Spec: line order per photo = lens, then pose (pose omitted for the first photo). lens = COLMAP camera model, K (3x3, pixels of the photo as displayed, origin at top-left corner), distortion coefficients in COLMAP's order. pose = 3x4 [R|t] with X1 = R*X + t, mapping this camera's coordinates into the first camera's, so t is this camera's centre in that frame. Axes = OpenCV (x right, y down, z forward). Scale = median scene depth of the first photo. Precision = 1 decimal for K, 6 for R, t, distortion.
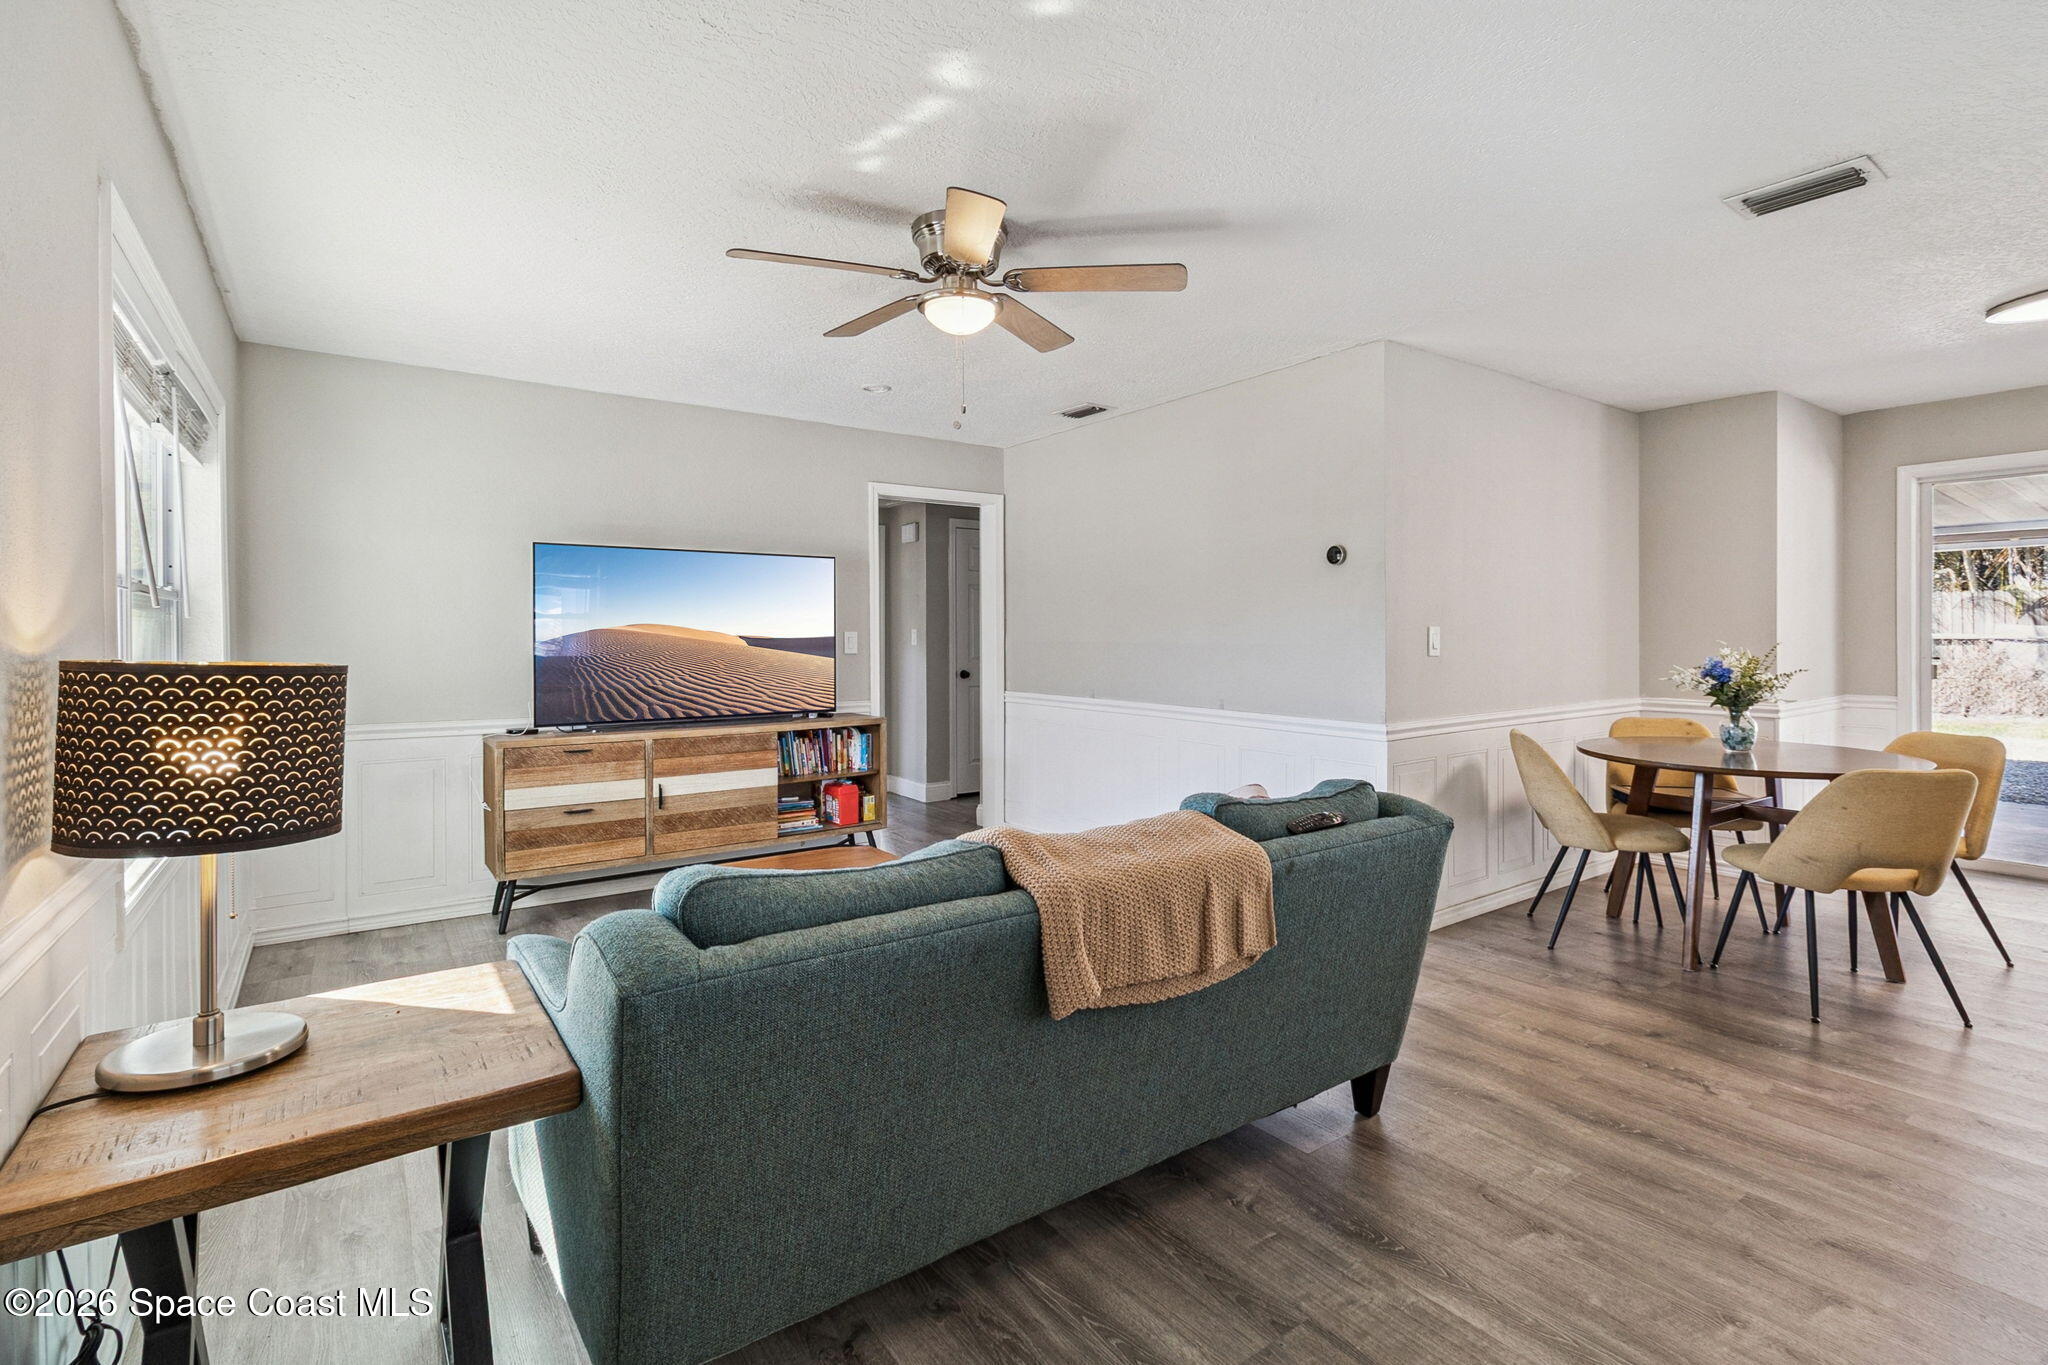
lens RADIAL K [[935.9, 0, 1023.7], [0, 935.9, 634.0], [0, 0, 1]] dist [0.000727, -0.000496]
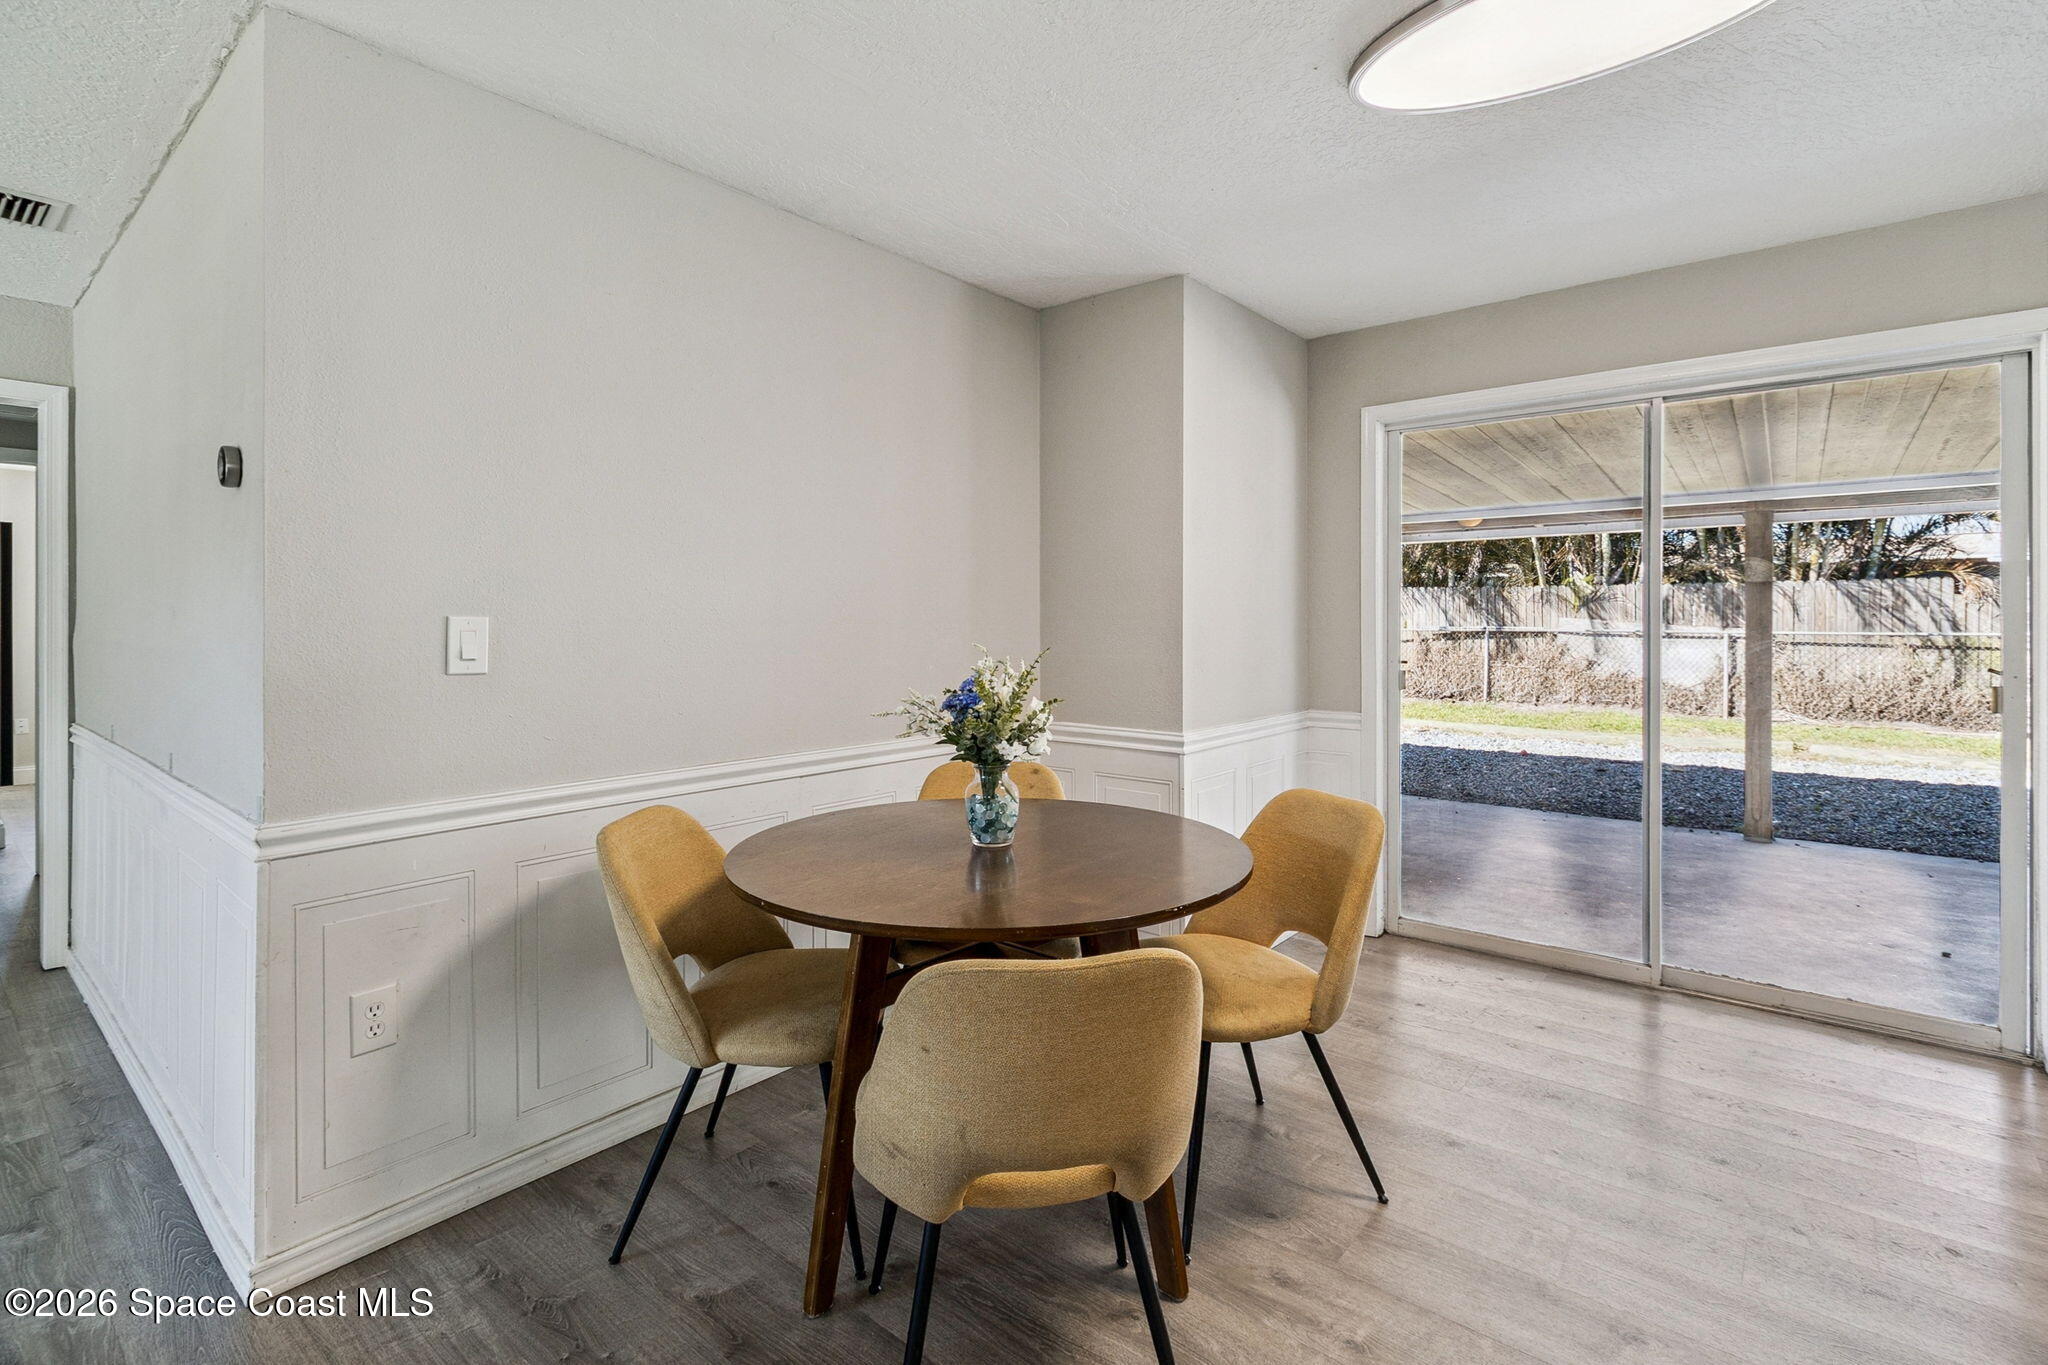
lens RADIAL K [[935.9, 0, 1017.2], [0, 935.9, 626.4], [0, 0, 1]] dist [0.000727, -0.000496]
pose [[0.968163, 0.002693, 0.250305, 0.462064], [-0.003433, 0.999991, 0.002520, -0.003833], [-0.250296, -0.003299, 0.968164, 0.329496]]
